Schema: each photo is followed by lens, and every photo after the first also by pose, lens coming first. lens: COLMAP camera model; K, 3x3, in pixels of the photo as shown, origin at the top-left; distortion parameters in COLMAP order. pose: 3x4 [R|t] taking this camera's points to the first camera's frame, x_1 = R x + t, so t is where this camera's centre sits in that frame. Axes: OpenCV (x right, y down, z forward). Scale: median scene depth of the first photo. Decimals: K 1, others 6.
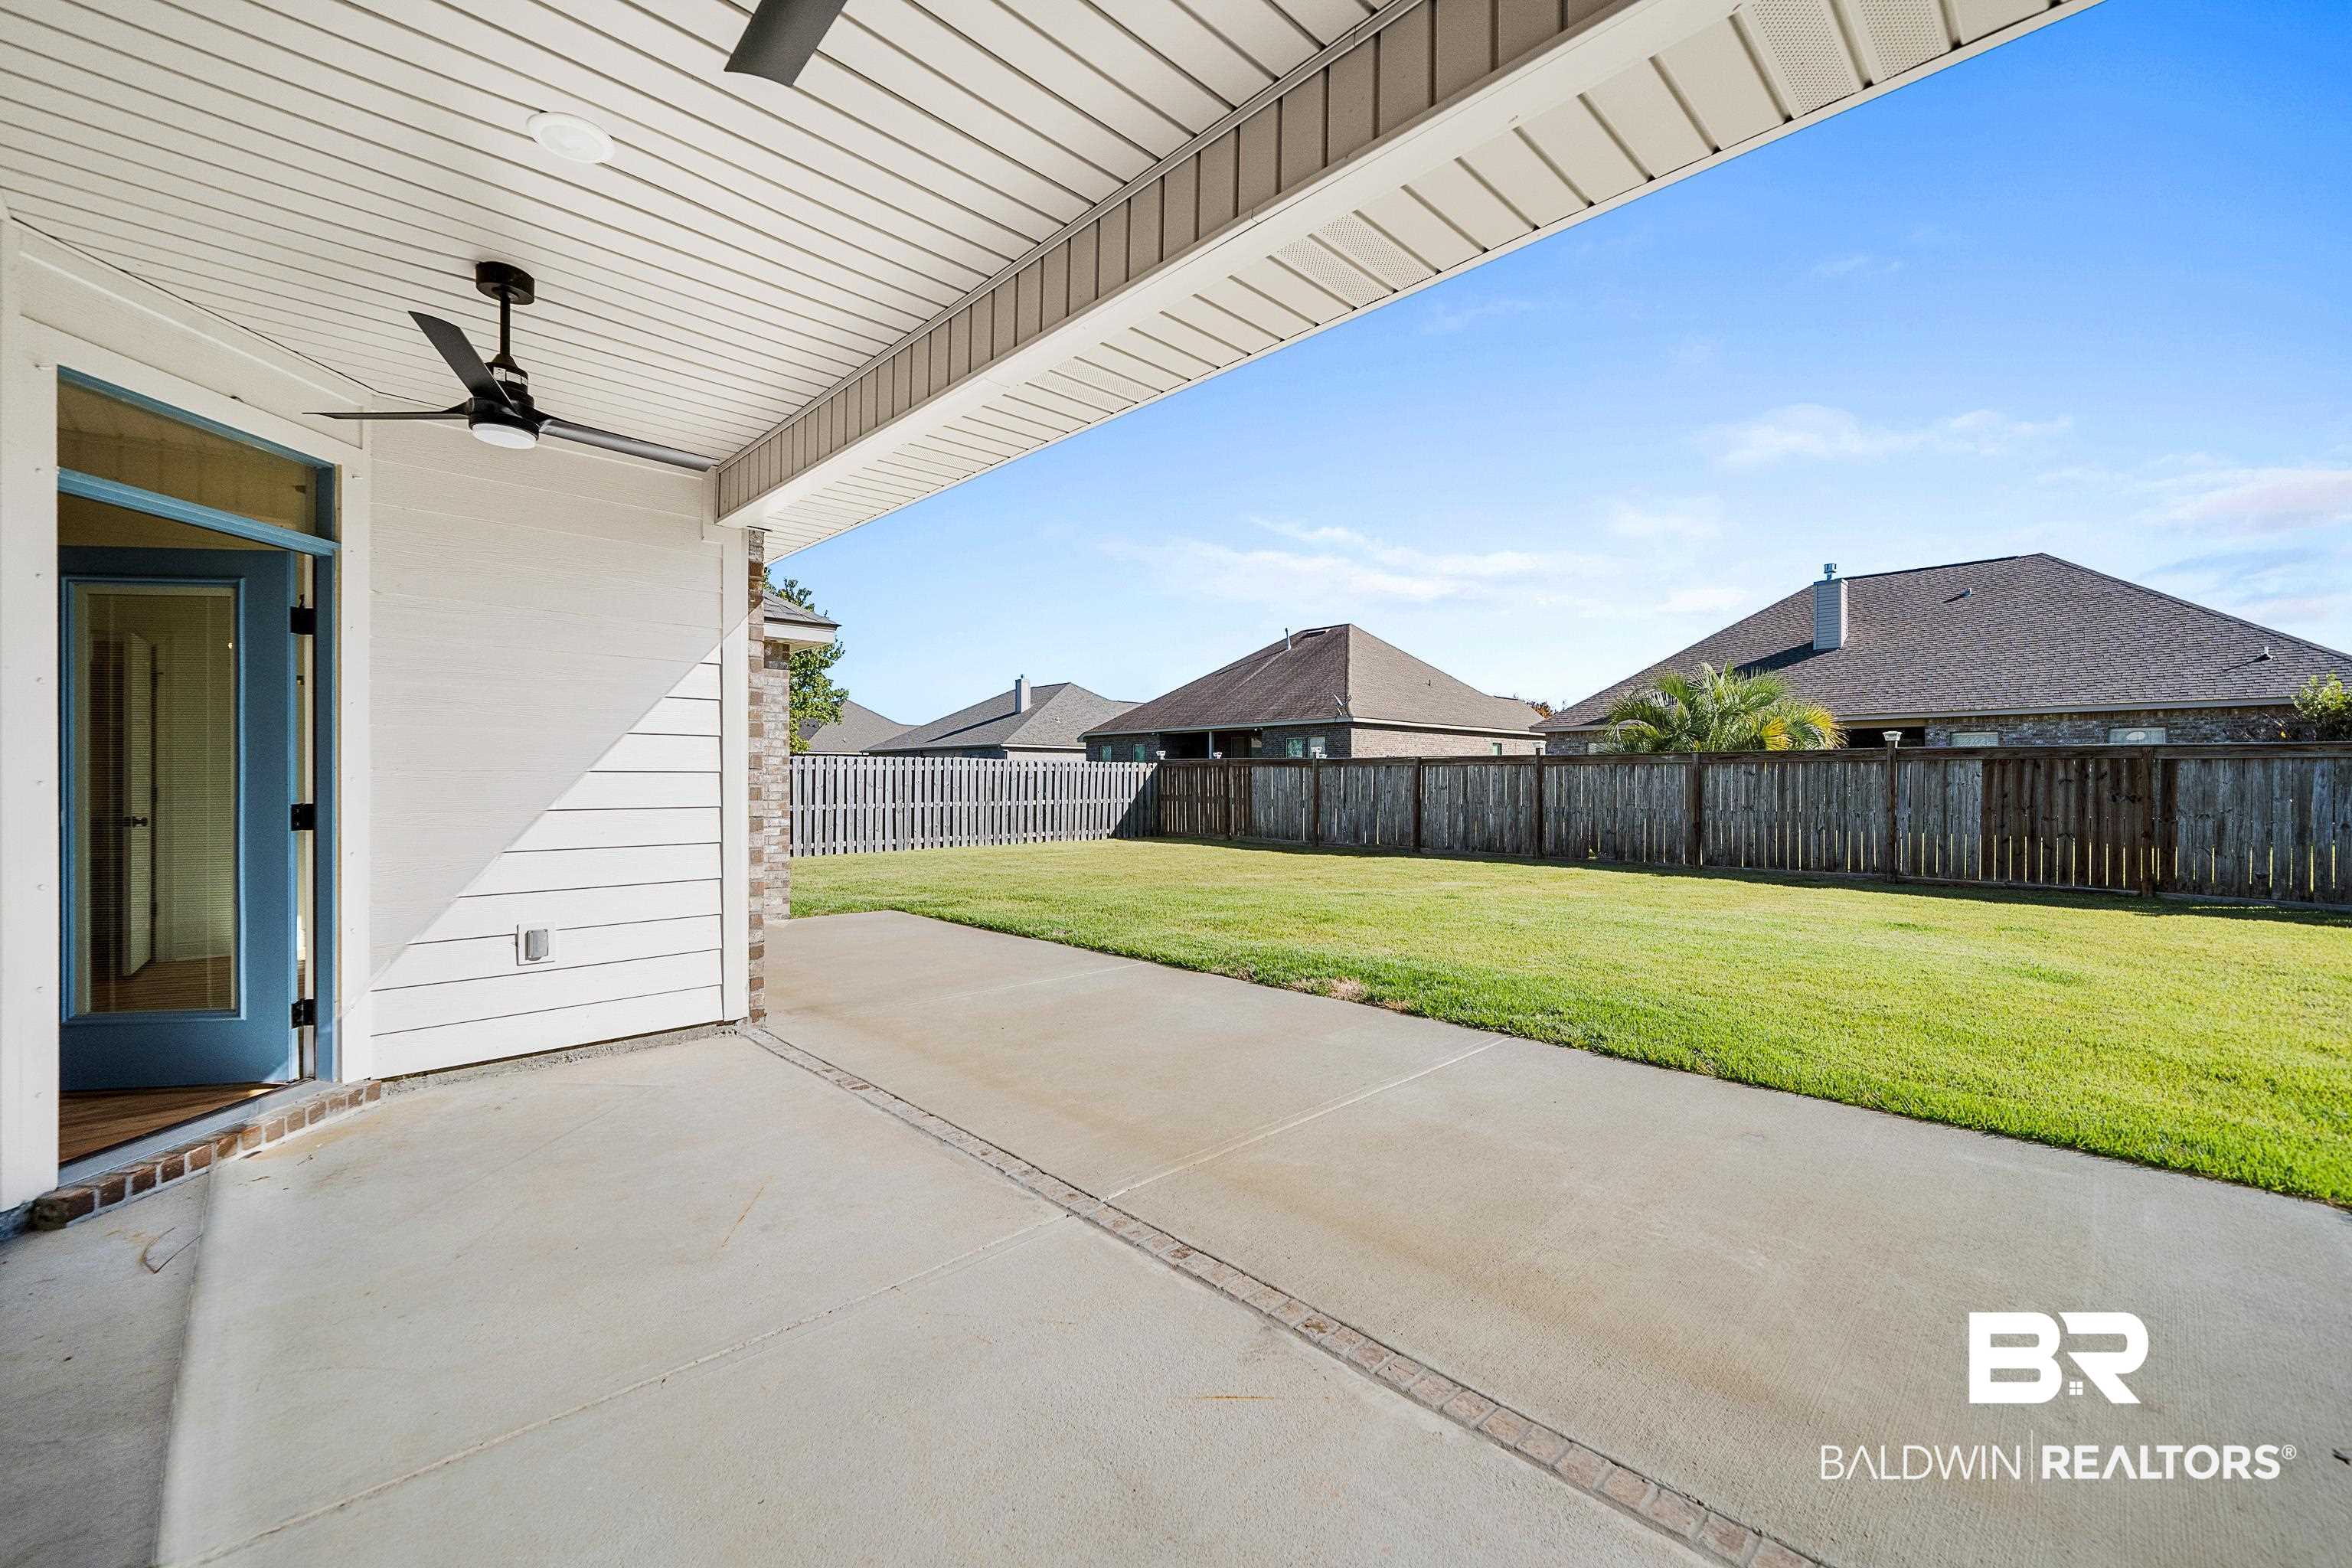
lens RADIAL K [[948.1, 0, 1167.1], [0, 948.1, 783.8], [0, 0, 1]] dist [-0.001997, 0.000447]
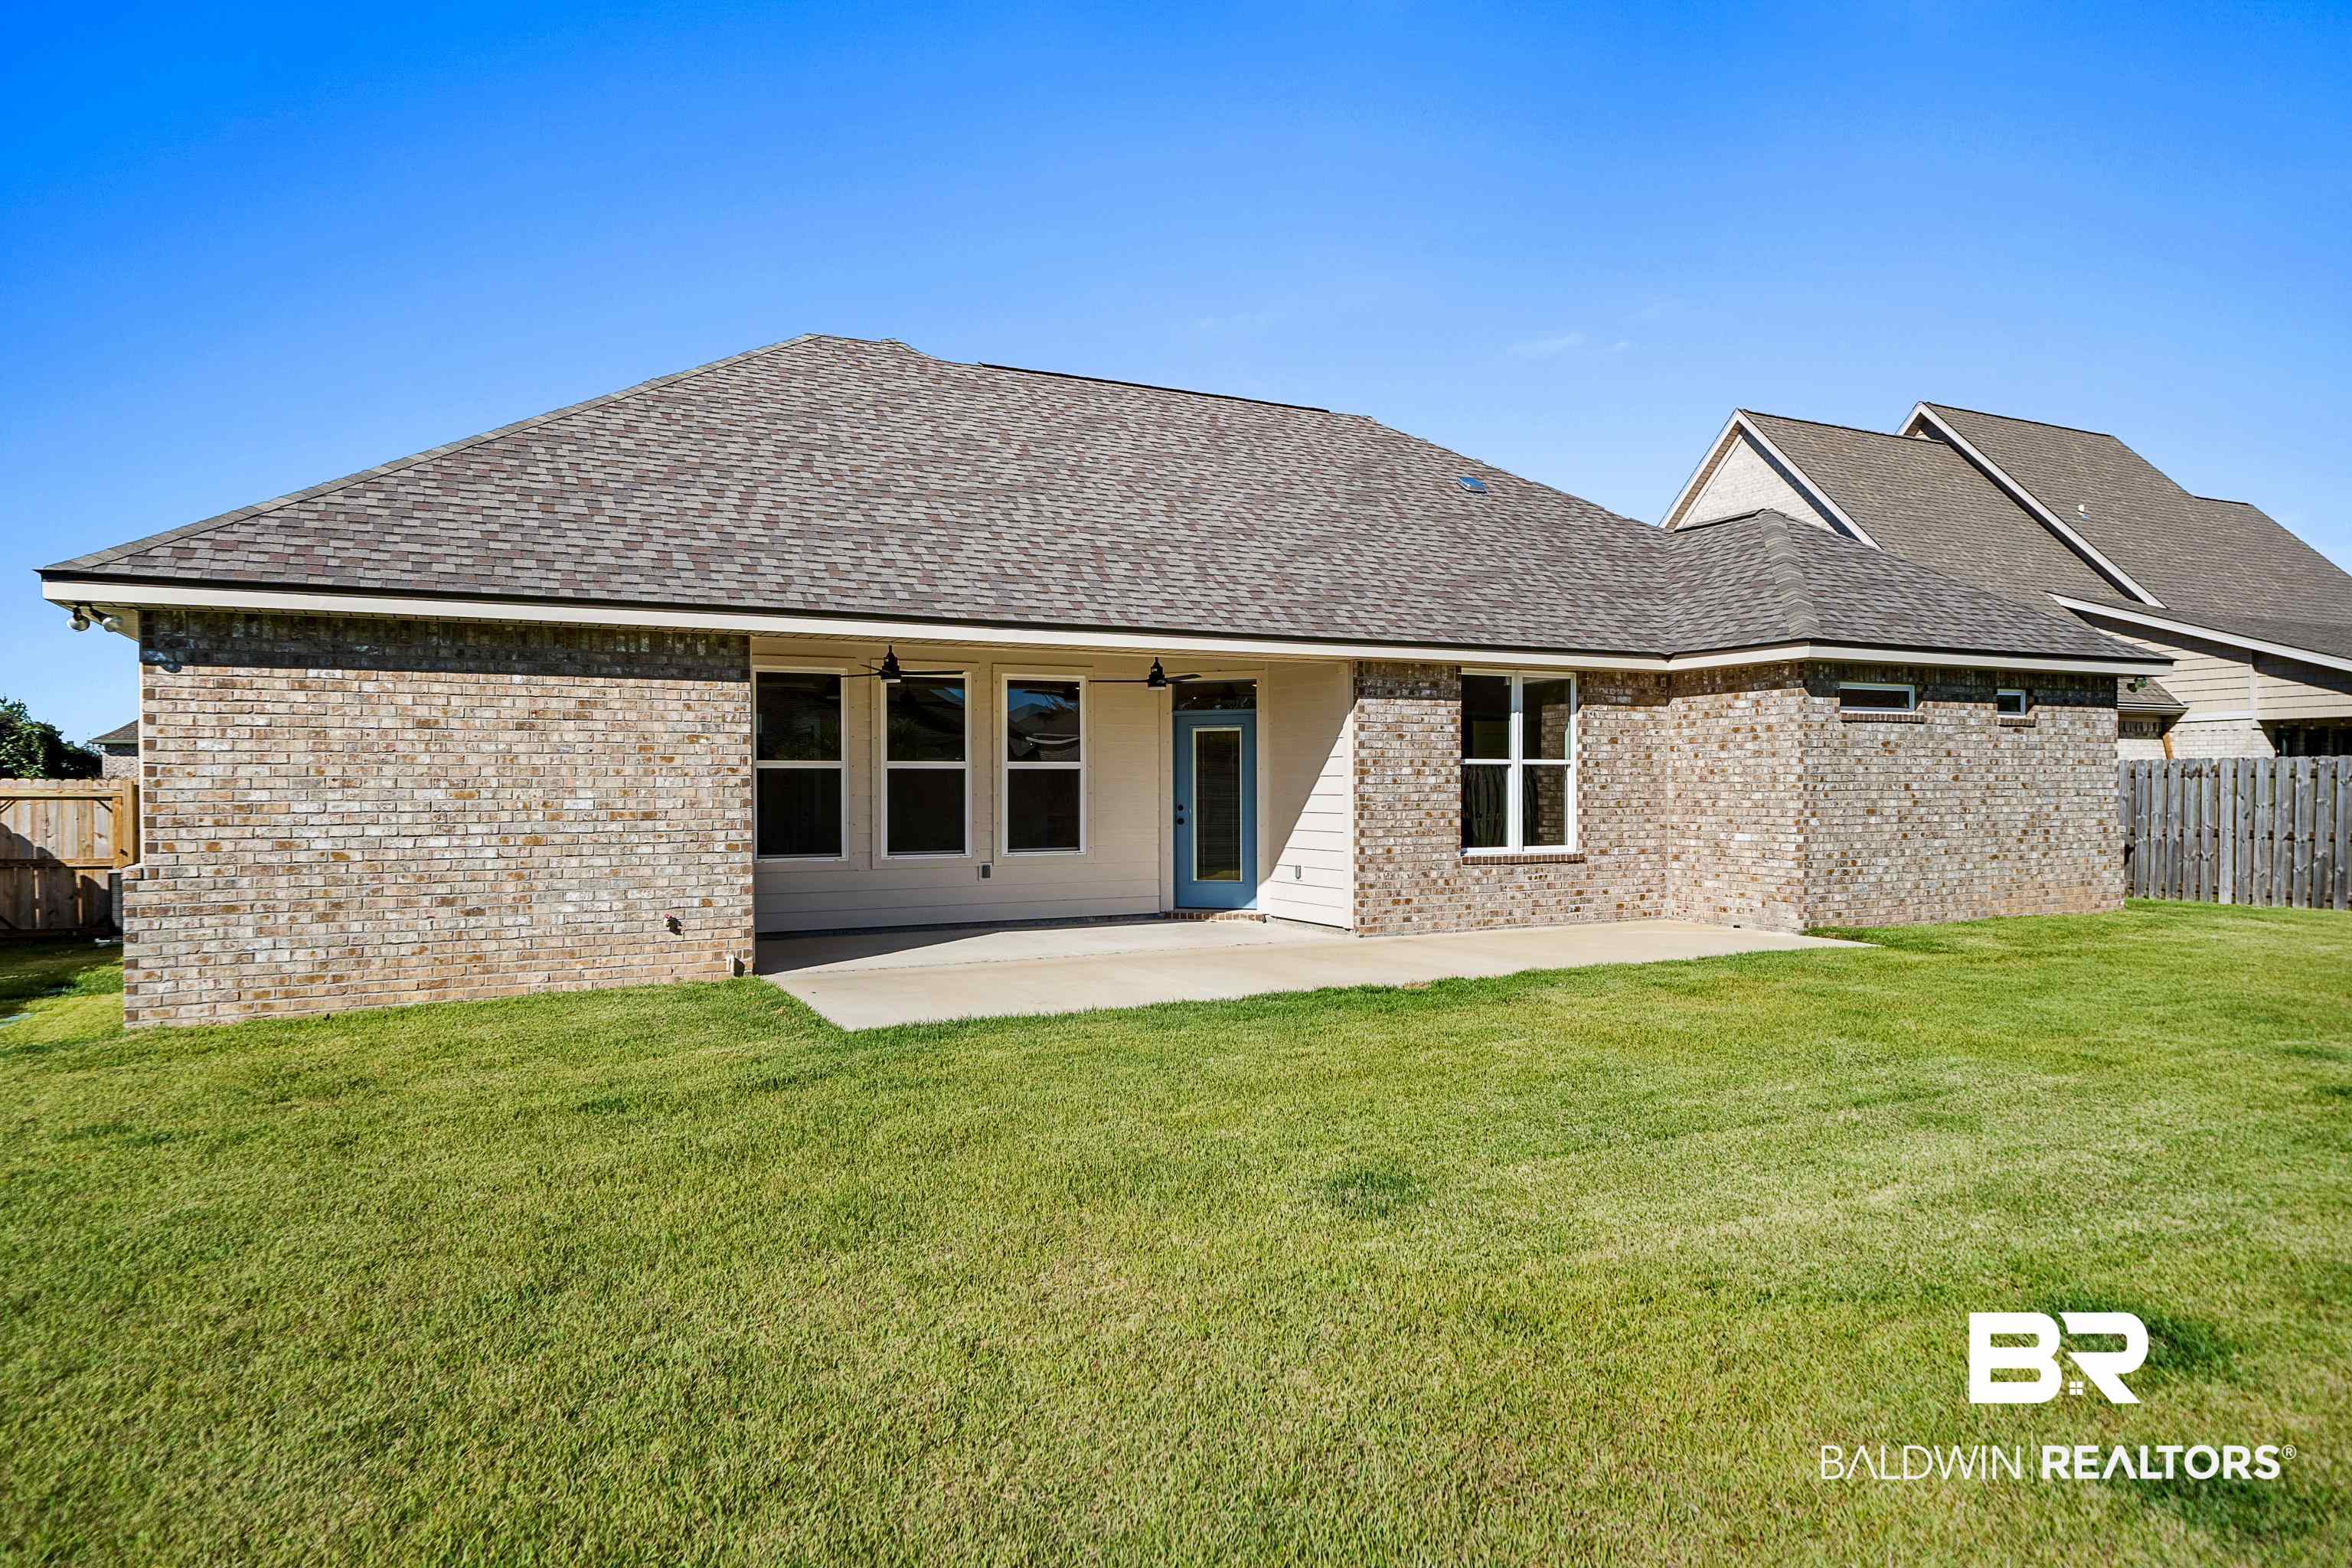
lens RADIAL K [[1394.2, 0, 1177.9], [0, 1394.2, 795.9], [0, 0, 1]] dist [0.002361, -0.000679]
pose [[-0.297742, 0.009063, -0.954603, 0.512618], [-0.000824, 0.999952, 0.009751, -0.008063], [0.954646, 0.003690, -0.297721, 0.343972]]
